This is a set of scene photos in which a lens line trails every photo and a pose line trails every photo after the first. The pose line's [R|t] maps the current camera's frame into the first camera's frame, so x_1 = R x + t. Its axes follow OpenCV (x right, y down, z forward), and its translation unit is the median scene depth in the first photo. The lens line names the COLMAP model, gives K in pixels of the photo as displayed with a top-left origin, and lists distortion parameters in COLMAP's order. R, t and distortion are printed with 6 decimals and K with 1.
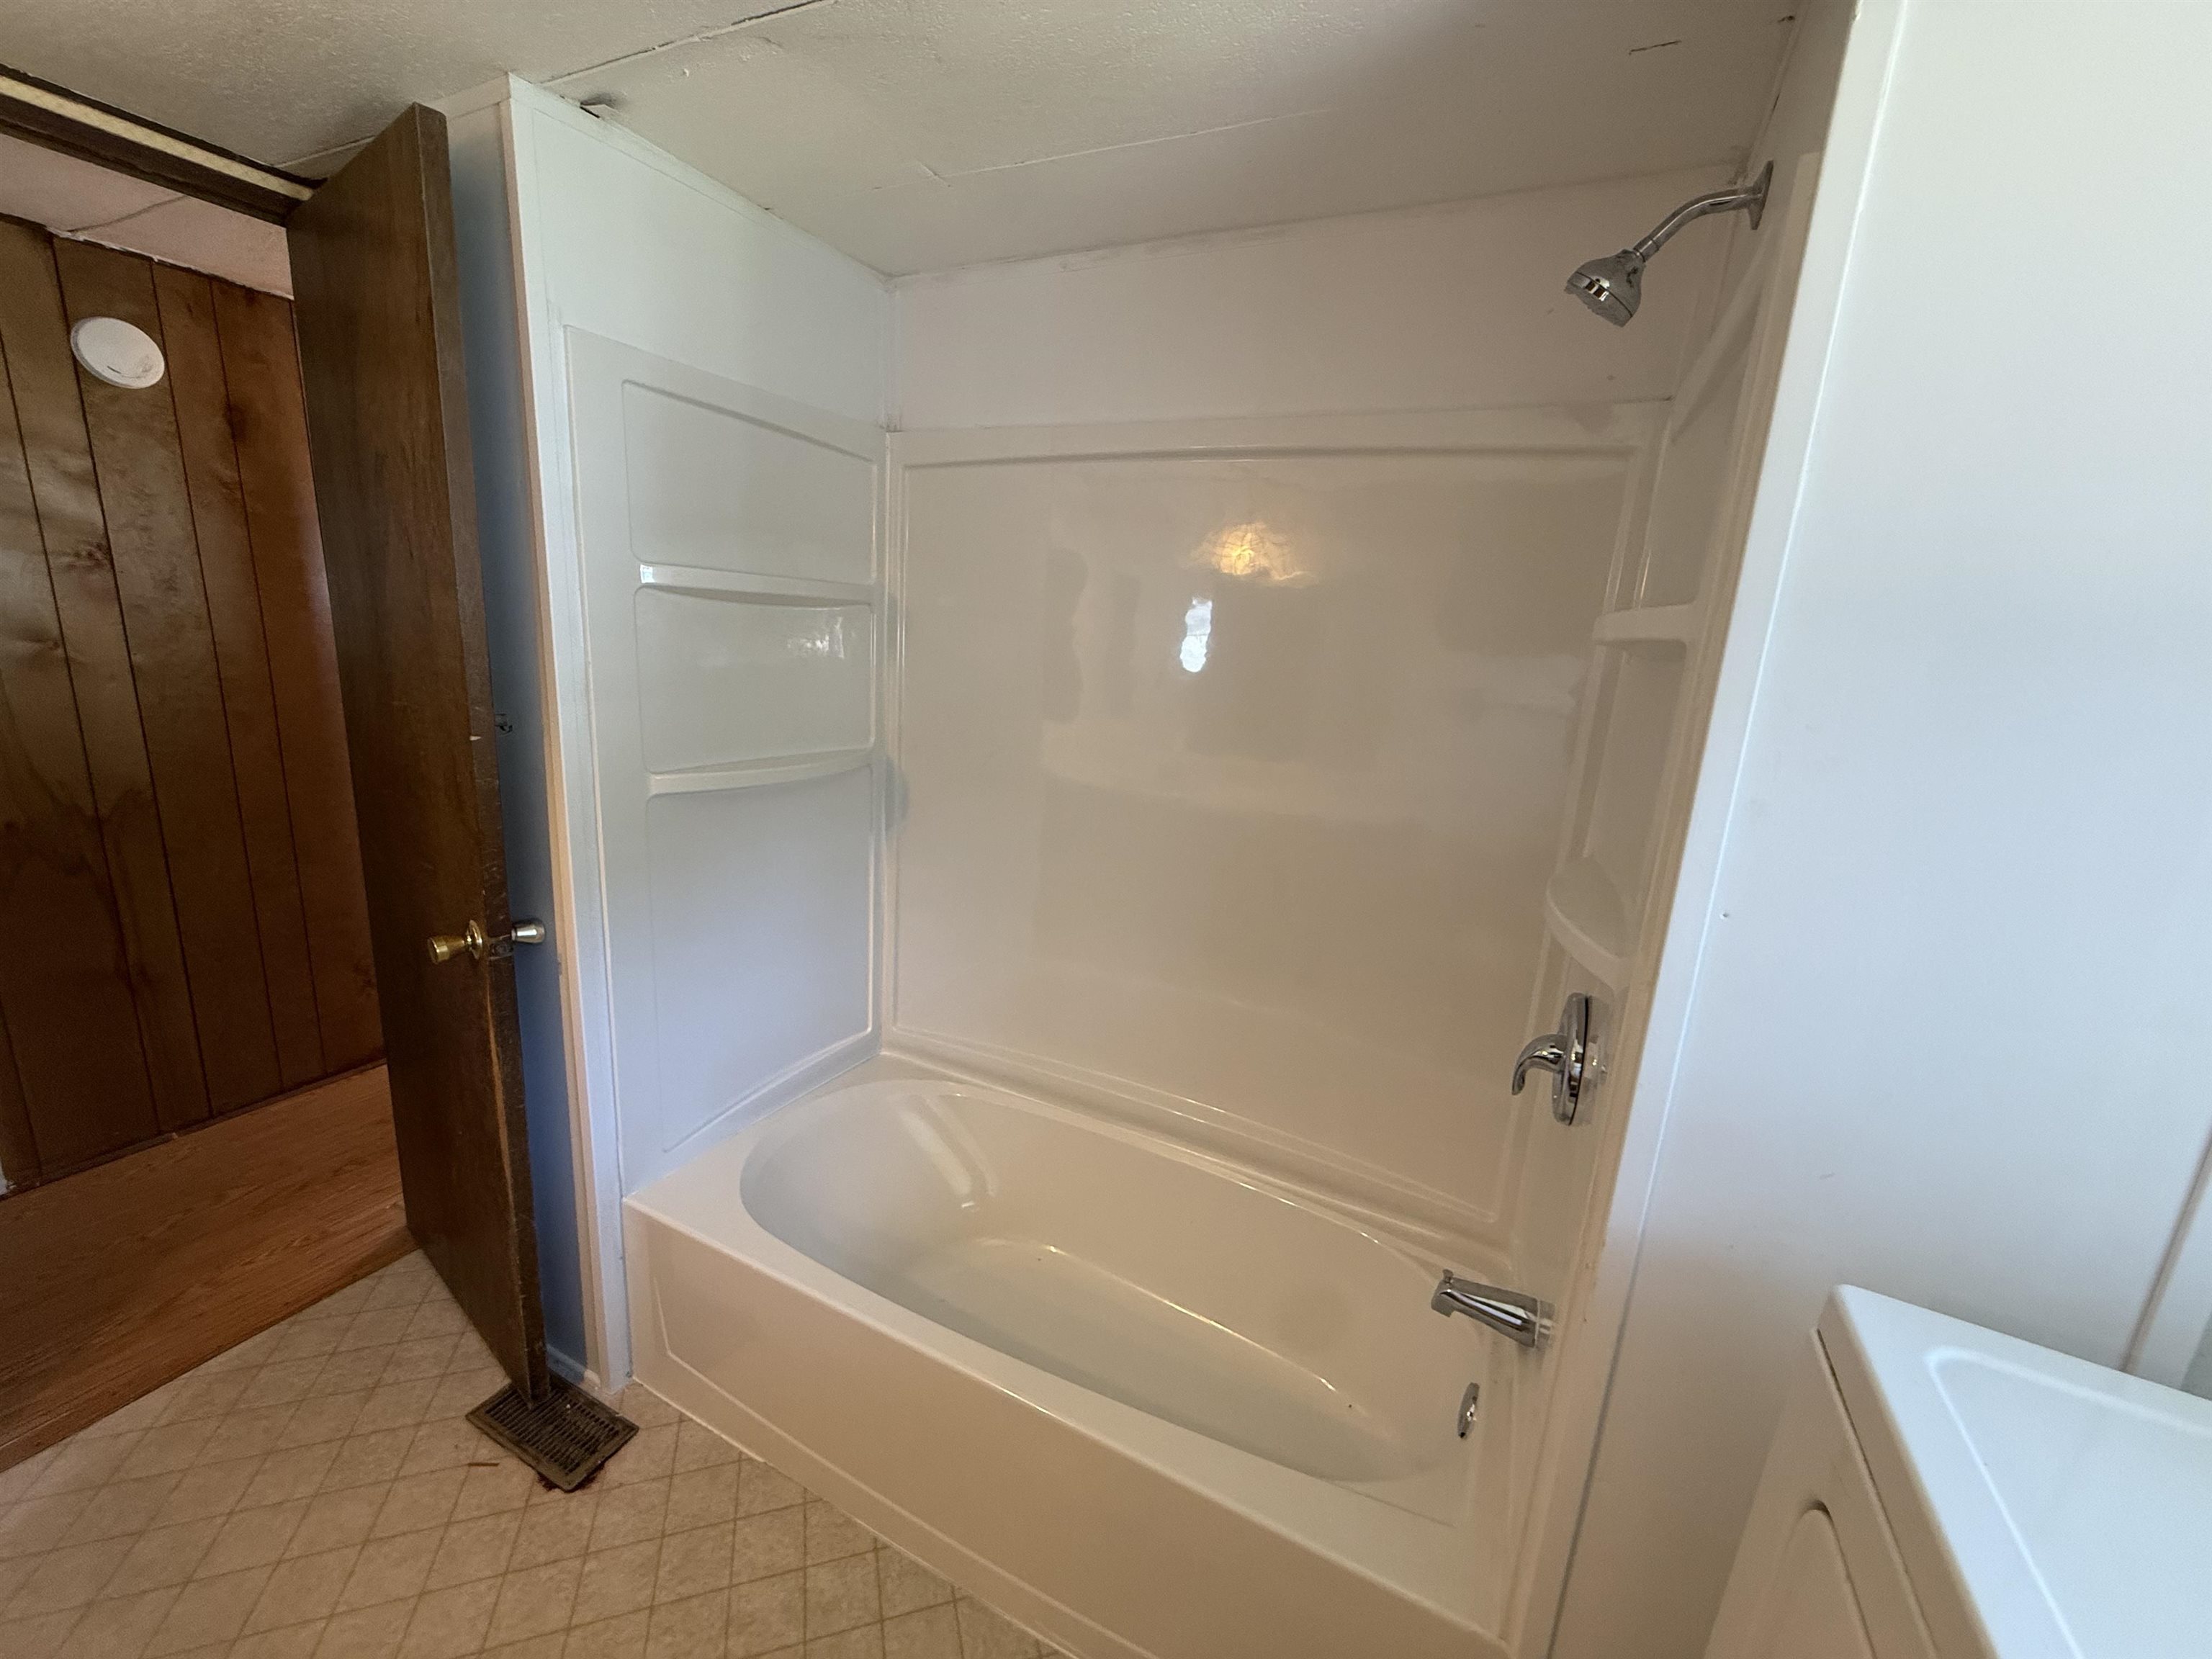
lens RADIAL K [[882.9, 0, 1111.7], [0, 882.9, 831.7], [0, 0, 1]] dist [0.001288, -0.000273]
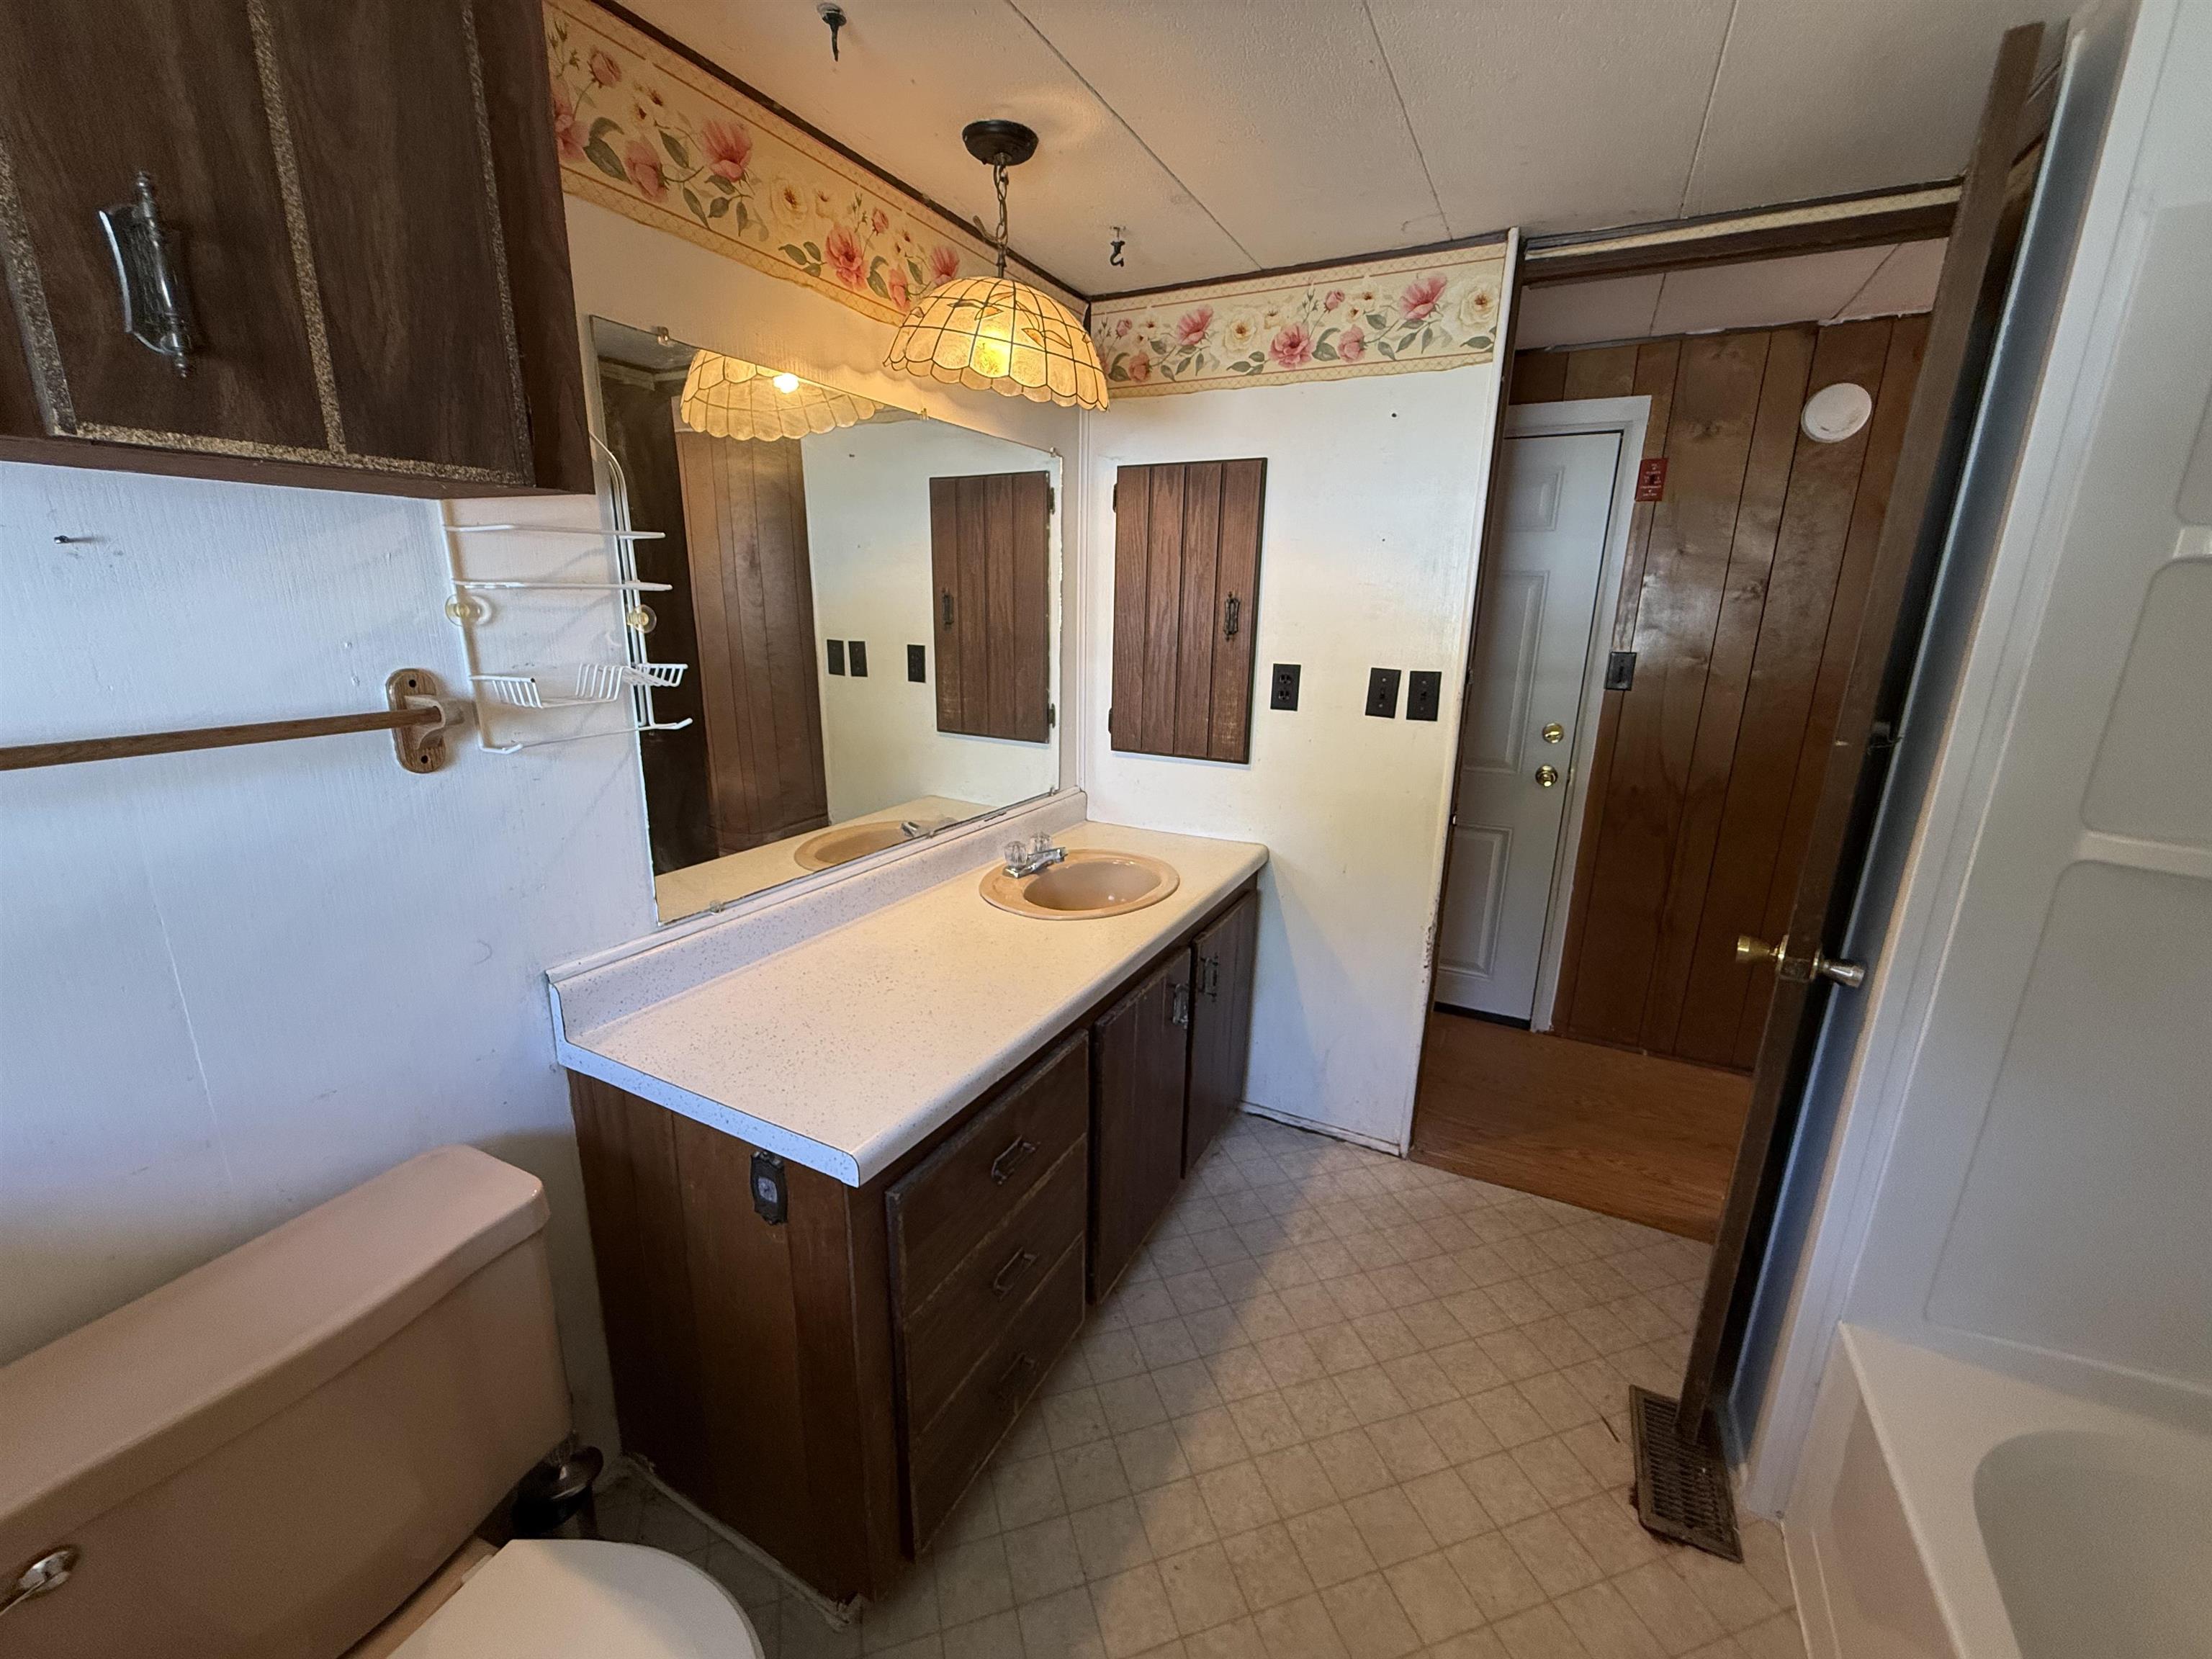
lens RADIAL K [[882.9, 0, 1083.4], [0, 882.9, 826.3], [0, 0, 1]] dist [0.001288, -0.000273]
pose [[-0.035501, 0.187508, -0.981621, 0.180265], [-0.244317, 0.950808, 0.190458, -0.005216], [0.969045, 0.246588, 0.012057, 0.190326]]
